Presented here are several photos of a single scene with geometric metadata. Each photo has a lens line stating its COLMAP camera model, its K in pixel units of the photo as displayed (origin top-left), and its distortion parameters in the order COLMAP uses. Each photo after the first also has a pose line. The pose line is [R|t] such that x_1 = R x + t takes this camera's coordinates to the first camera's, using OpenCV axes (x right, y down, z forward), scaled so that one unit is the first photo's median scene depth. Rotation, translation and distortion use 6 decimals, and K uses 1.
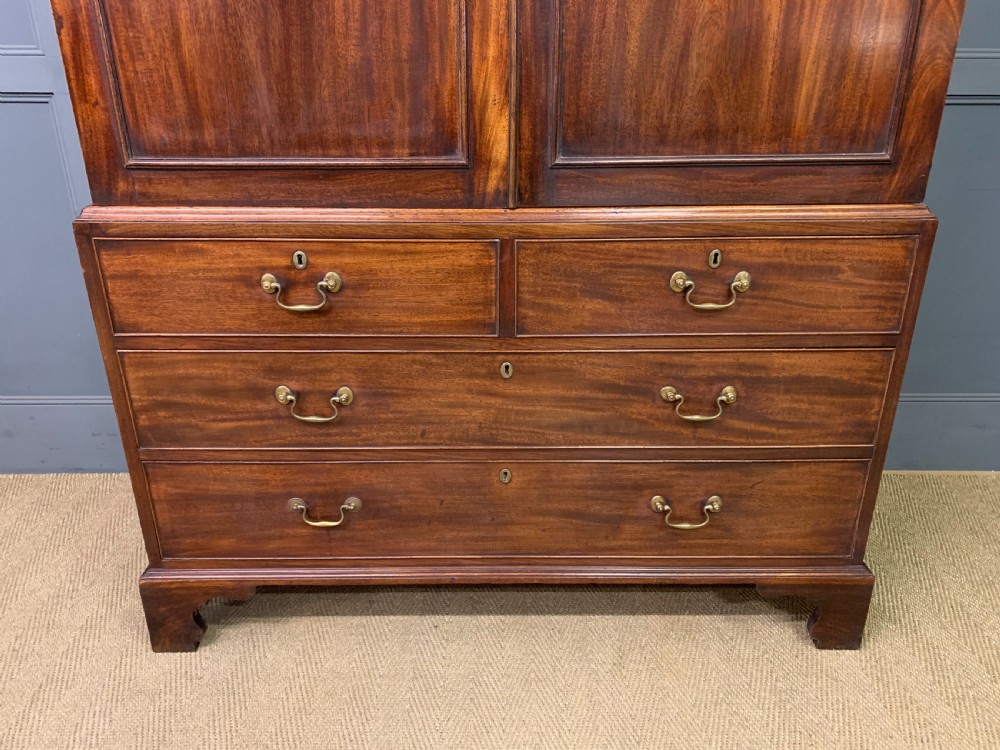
lens RADIAL K [[775.2, 0, 503.8], [0, 775.2, 374.5], [0, 0, 1]] dist [0.038616, -0.036248]
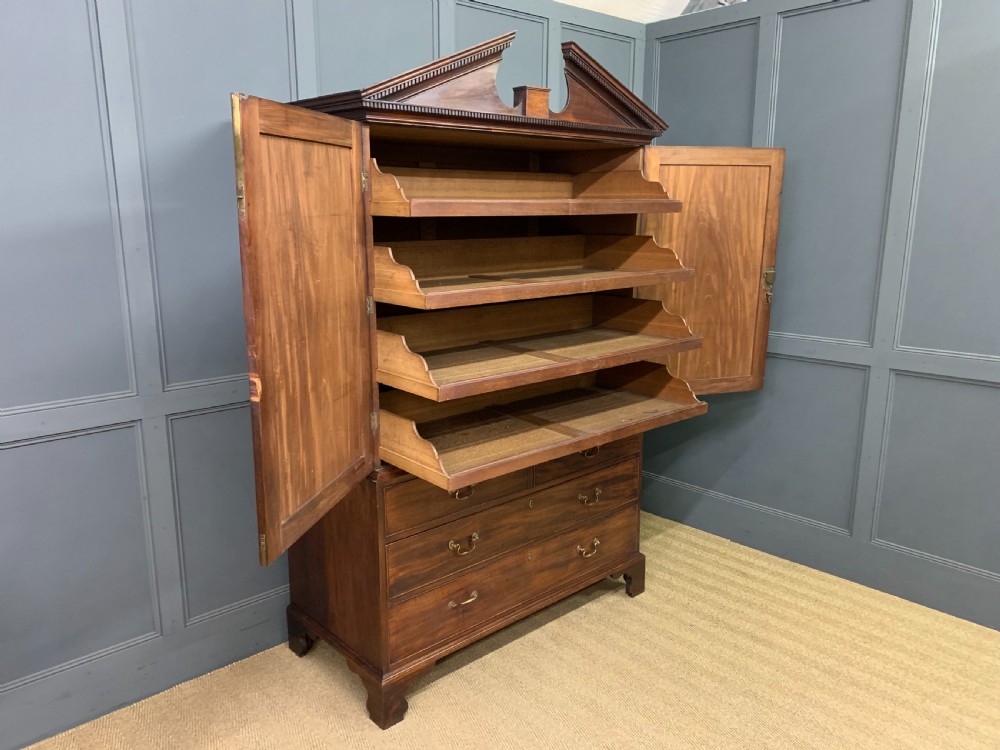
lens RADIAL K [[775.2, 0, 489.6], [0, 775.2, 377.7], [0, 0, 1]] dist [0.038616, -0.036248]
pose [[0.753366, -0.148633, 0.640584, -1.338604], [0.261237, 0.961603, -0.084114, -0.182903], [-0.603486, 0.230713, 0.763267, -0.628668]]
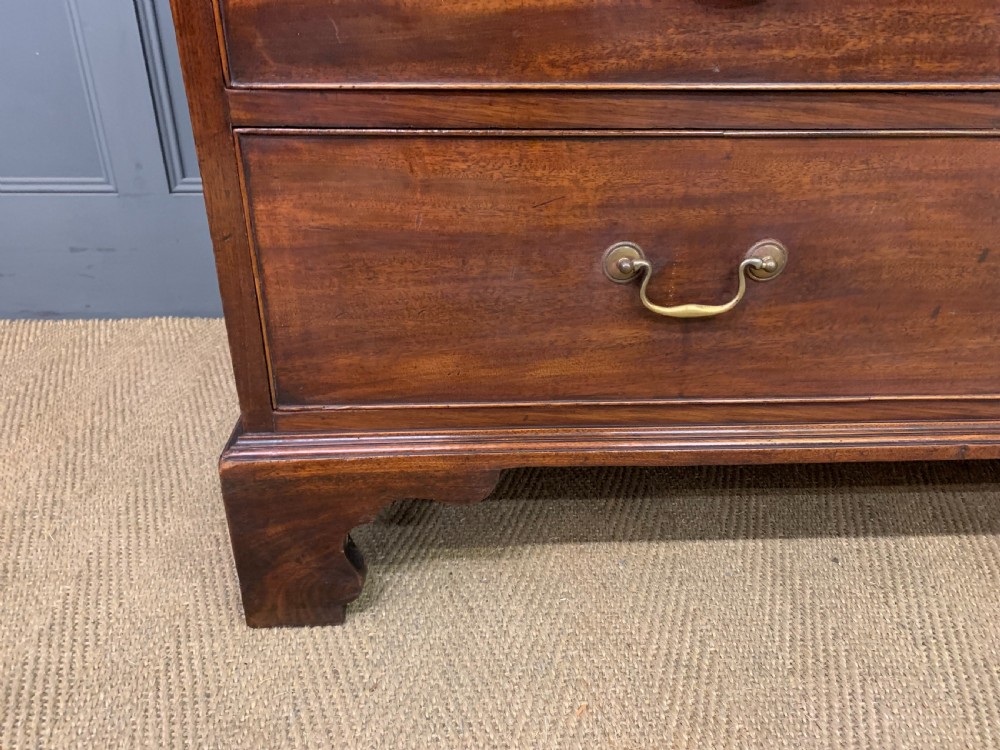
lens RADIAL K [[775.2, 0, 499.9], [0, 775.2, 373.4], [0, 0, 1]] dist [0.038616, -0.036248]
pose [[0.999311, -0.012353, 0.035011, -0.347755], [0.009969, 0.997673, 0.067451, 0.199234], [-0.035763, -0.067055, 0.997108, 0.613112]]
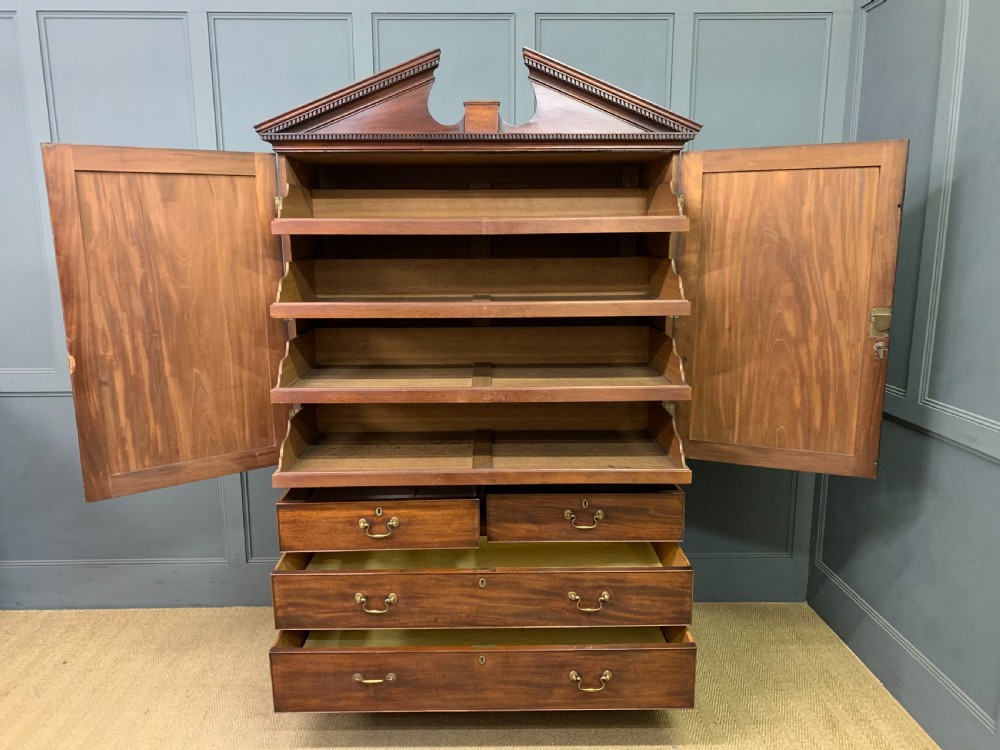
lens RADIAL K [[775.2, 0, 489.5], [0, 775.2, 371.8], [0, 0, 1]] dist [0.038616, -0.036248]
pose [[0.999862, -0.010756, -0.012637, 0.045441], [0.007788, 0.976581, -0.215009, -0.090788], [0.014653, 0.214881, 0.976530, -0.824393]]
